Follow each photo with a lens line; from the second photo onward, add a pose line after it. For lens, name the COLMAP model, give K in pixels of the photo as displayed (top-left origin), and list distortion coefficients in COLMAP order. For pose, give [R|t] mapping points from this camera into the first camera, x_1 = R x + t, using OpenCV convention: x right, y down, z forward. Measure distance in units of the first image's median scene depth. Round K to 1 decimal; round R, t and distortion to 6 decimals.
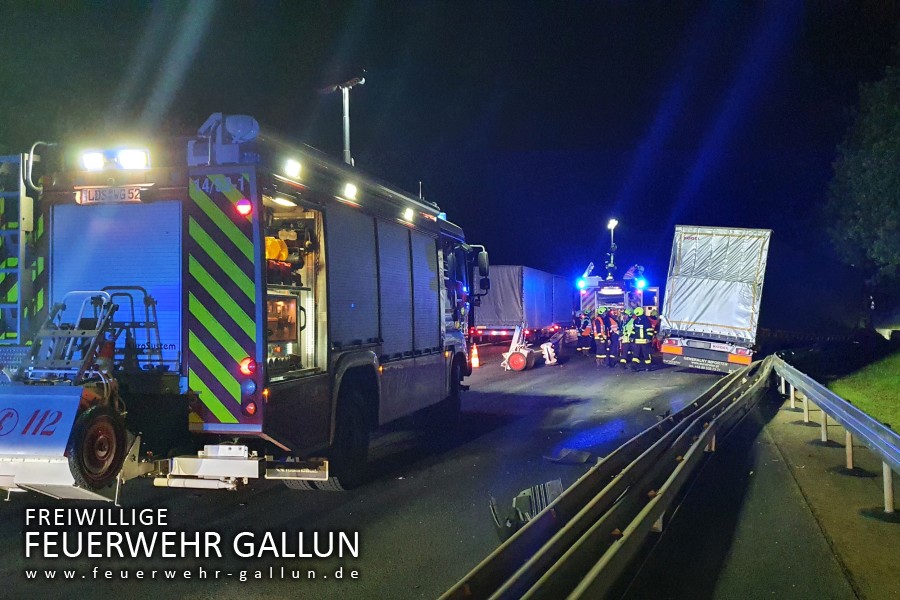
lens RADIAL K [[807.3, 0, 475.5], [0, 807.3, 297.0], [0, 0, 1]] dist [0.054752, -0.006307]
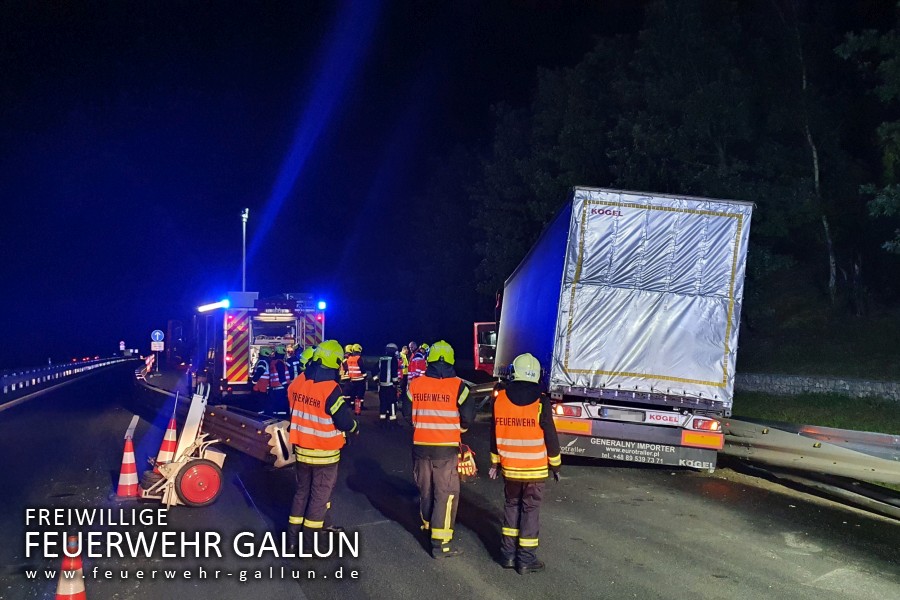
lens RADIAL K [[797.2, 0, 449.1], [0, 797.2, 311.4], [0, 0, 1]] dist [0.161664, -0.398864]
pose [[0.816758, 0.014559, 0.576797, -0.122381], [-0.001762, 0.999740, -0.022739, 0.004231], [-0.576978, 0.017556, 0.816571, 0.665125]]
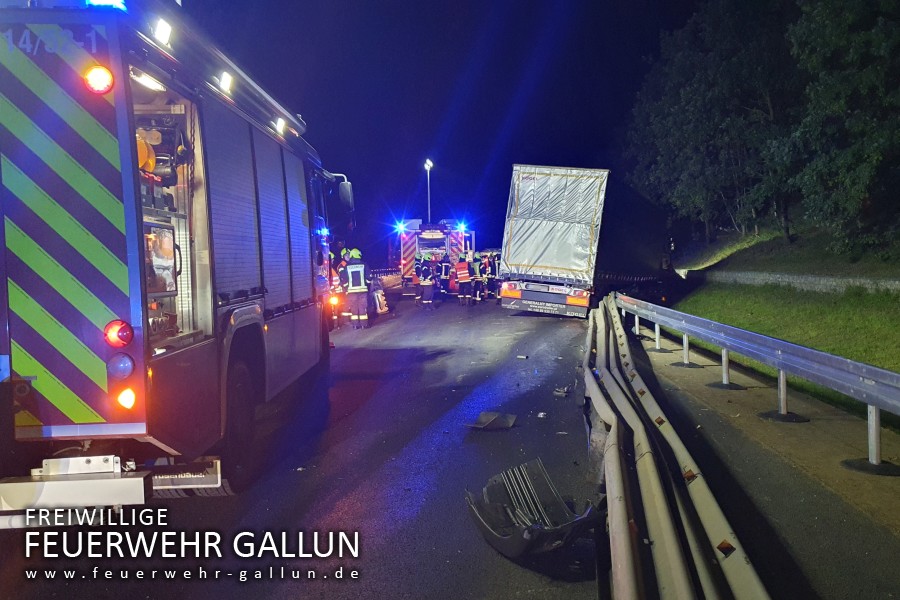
lens RADIAL K [[809.5, 0, 505.2], [0, 809.5, 297.3], [0, 0, 1]] dist [0.153472, -0.193244]
pose [[0.957172, -0.027480, 0.288212, -0.046735], [0.008391, 0.997700, 0.067260, 0.004187], [-0.289398, -0.061961, 0.955201, 0.077048]]
